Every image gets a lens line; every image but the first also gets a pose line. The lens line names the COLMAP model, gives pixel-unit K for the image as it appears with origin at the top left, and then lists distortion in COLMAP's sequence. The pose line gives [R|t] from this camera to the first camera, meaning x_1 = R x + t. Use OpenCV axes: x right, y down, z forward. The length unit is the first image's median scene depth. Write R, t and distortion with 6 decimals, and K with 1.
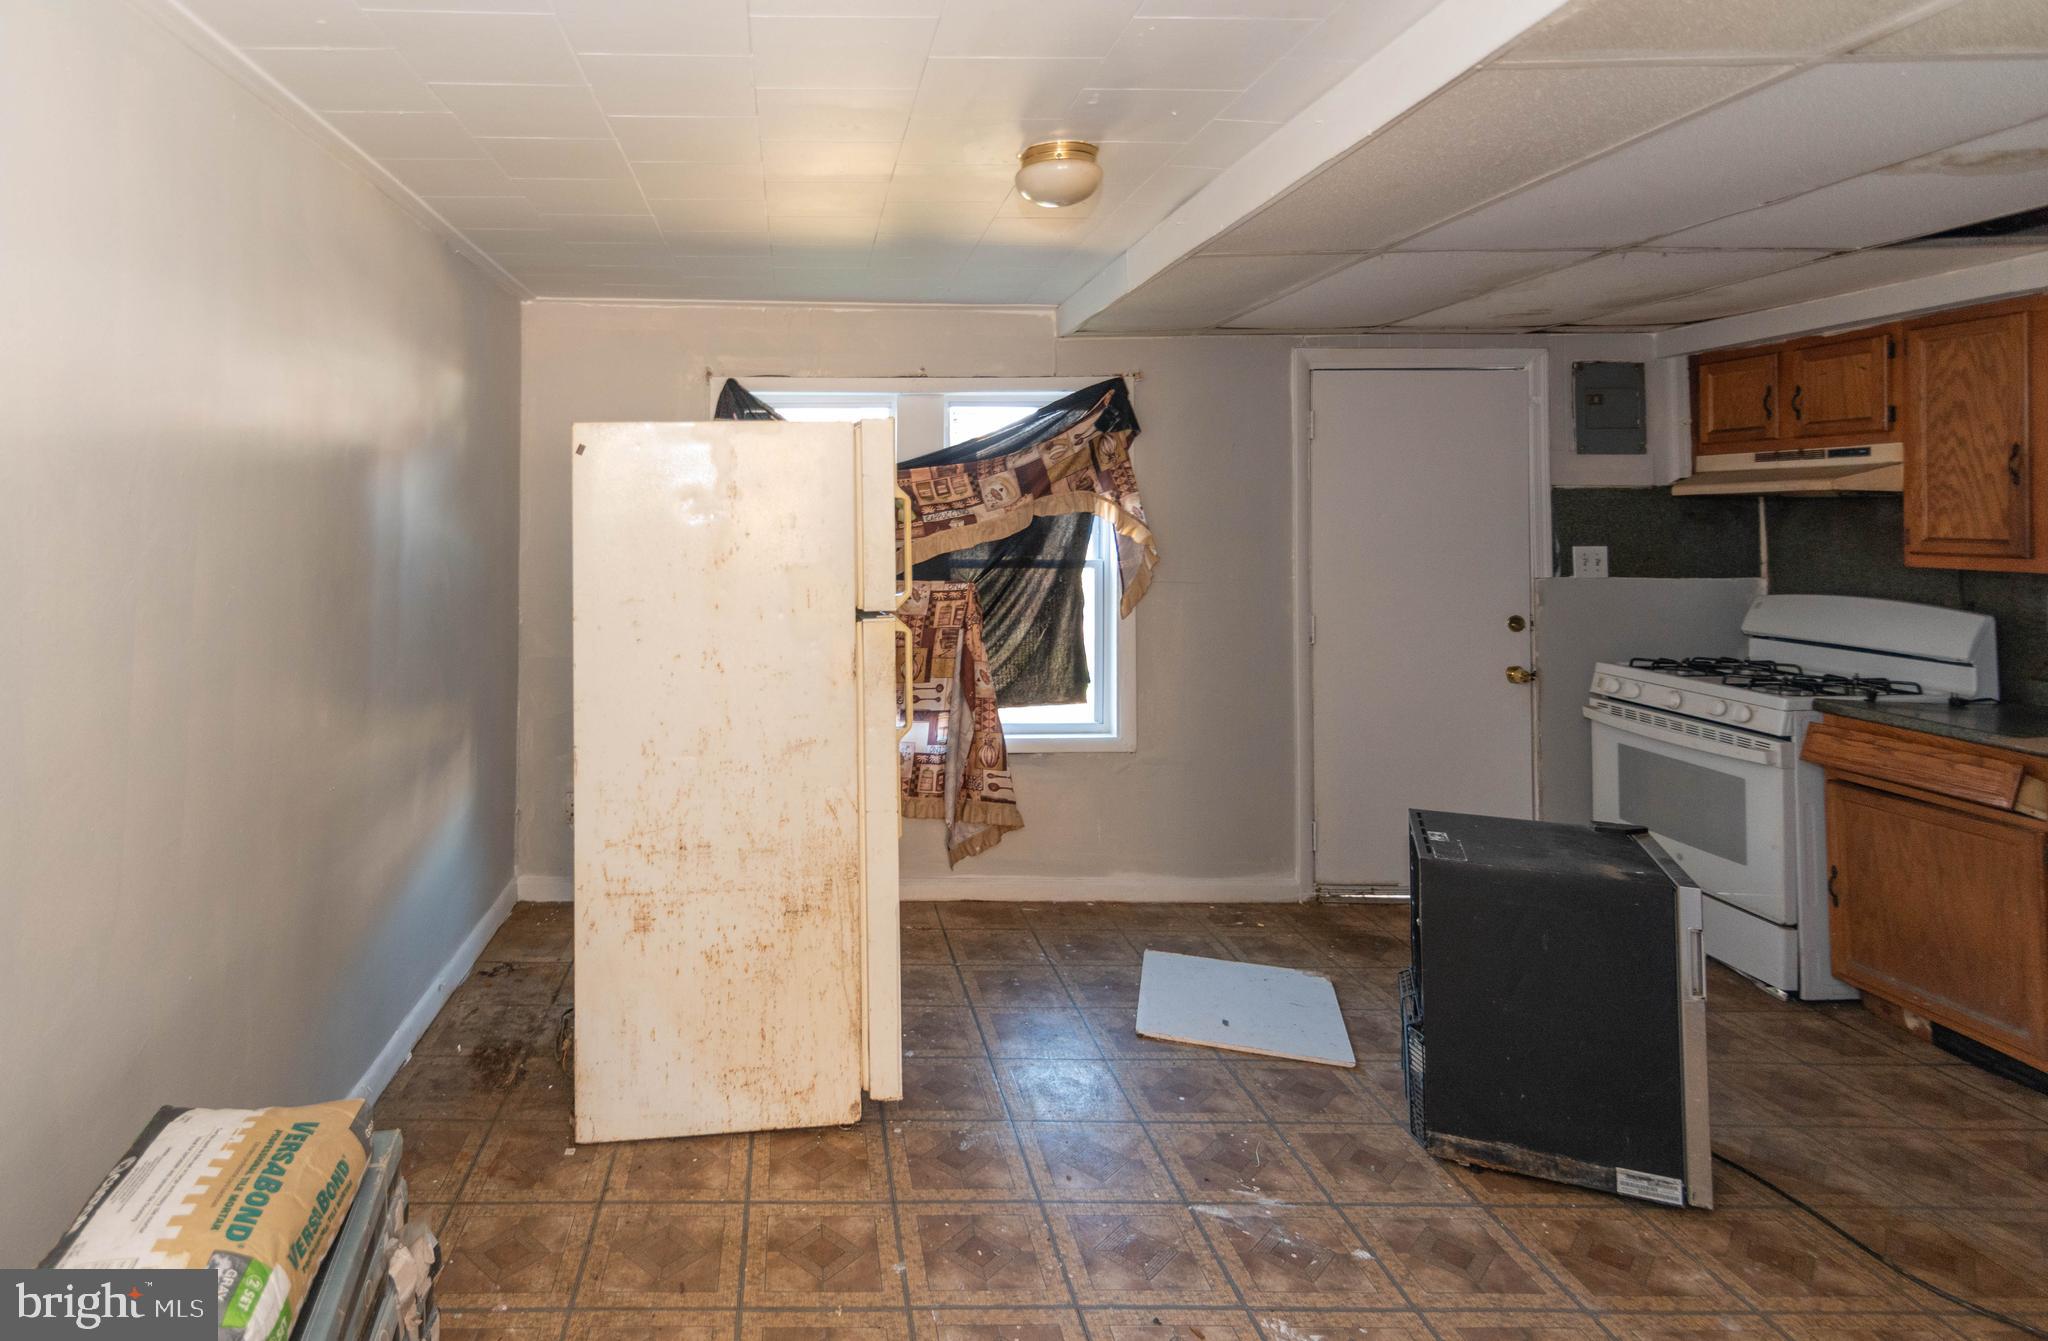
lens RADIAL K [[955.4, 0, 1022.2], [0, 955.4, 671.0], [0, 0, 1]] dist [0.002842, 0.001240]
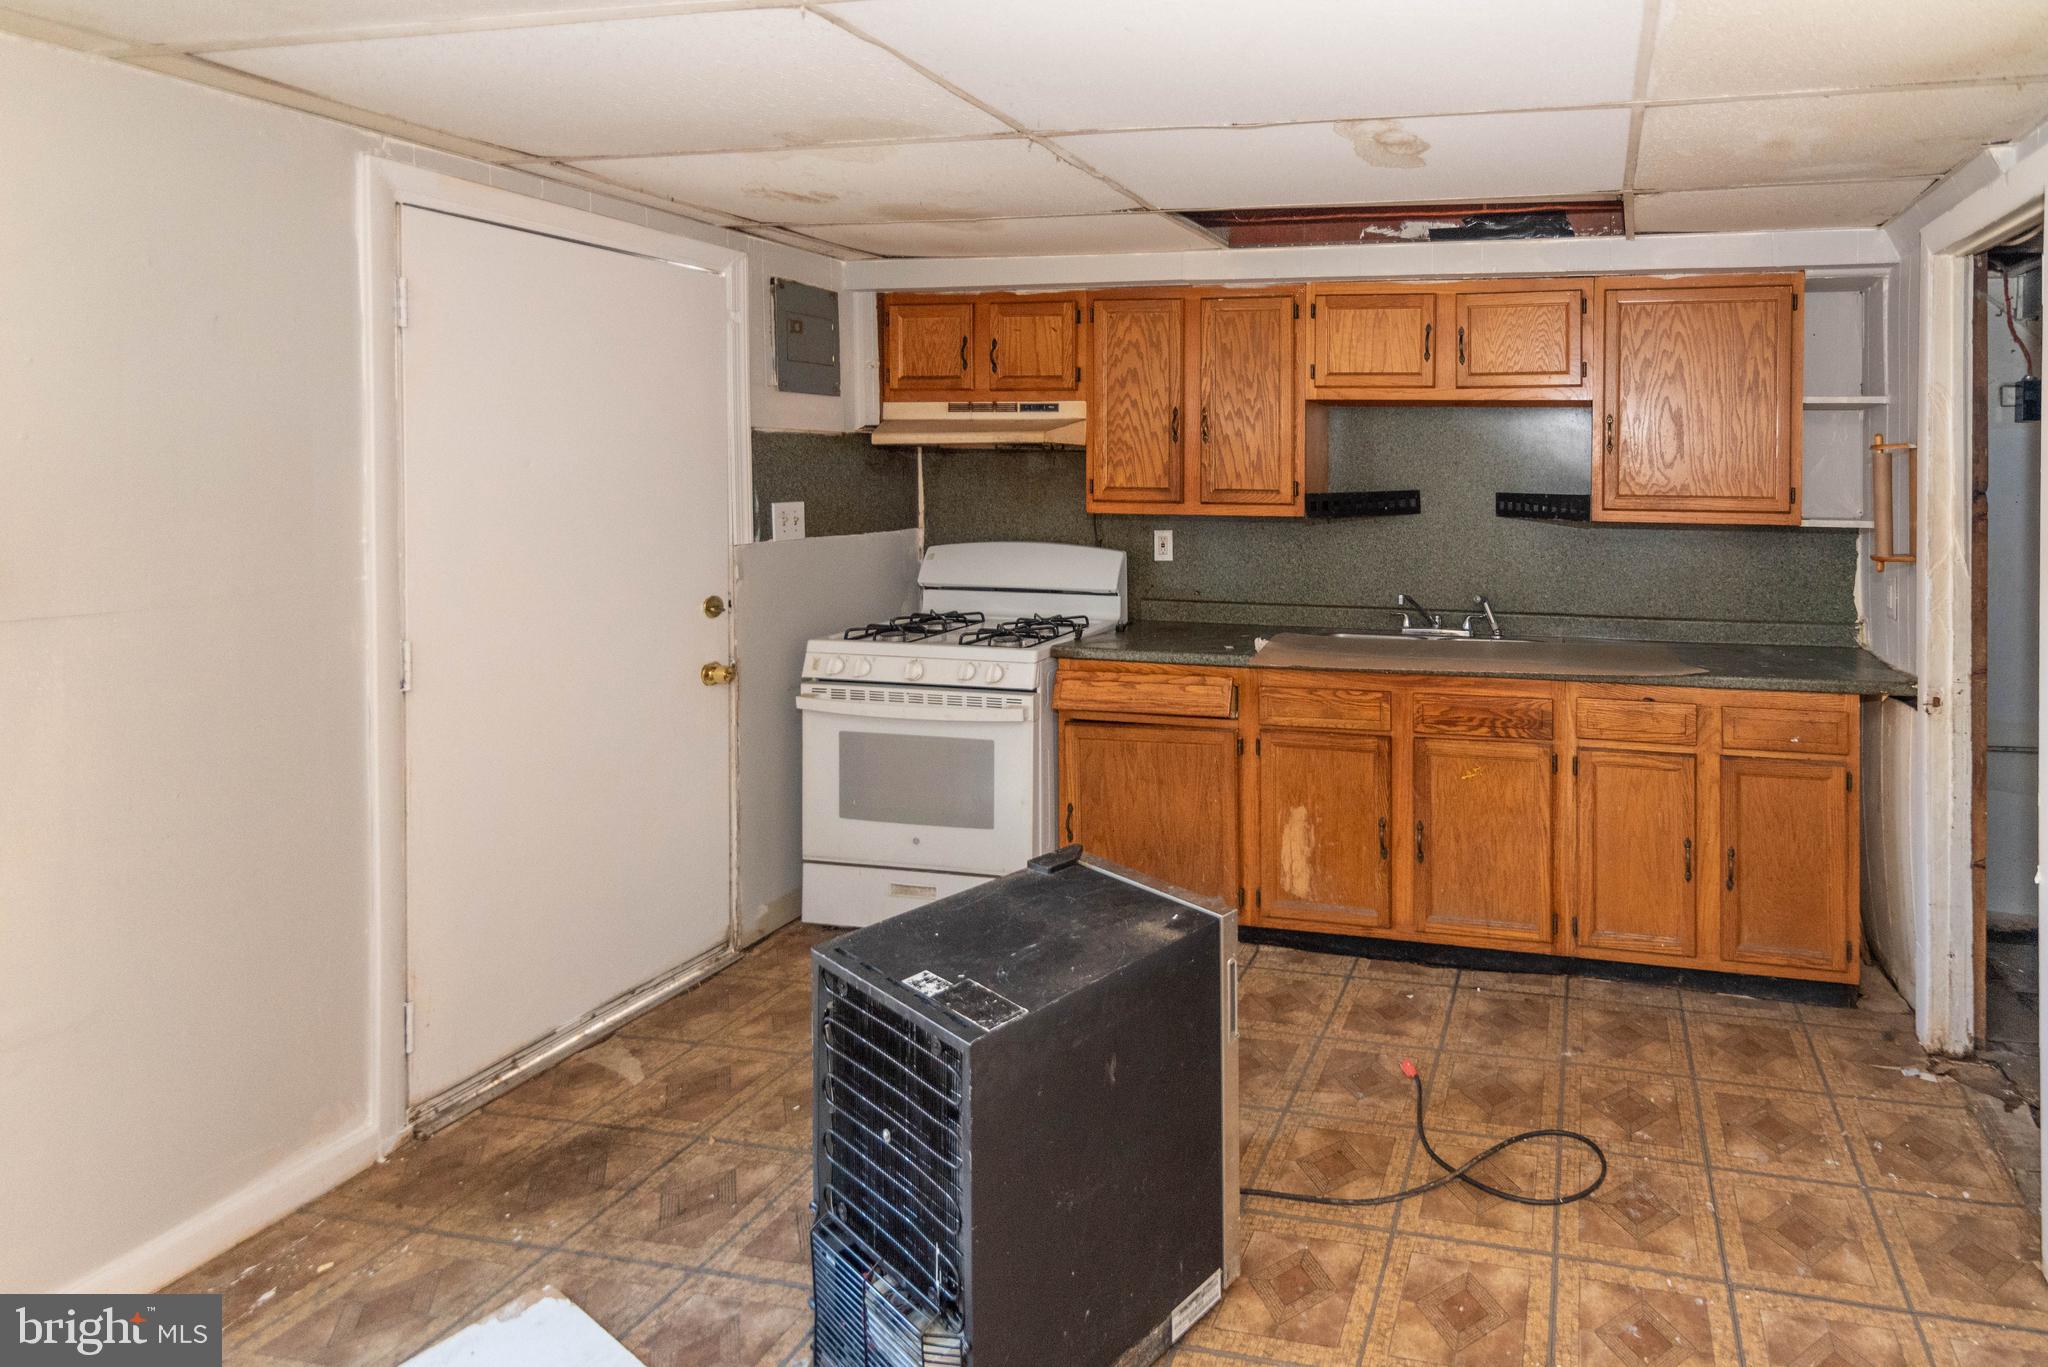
lens RADIAL K [[921.7, 0, 1039.7], [0, 921.7, 500.3], [0, 0, 1]] dist [0.010497, -0.000175]
pose [[0.383450, -0.032204, 0.923000, -0.062733], [0.143548, 0.989325, -0.025117, -0.090275], [-0.912338, 0.142126, 0.383979, 0.552649]]
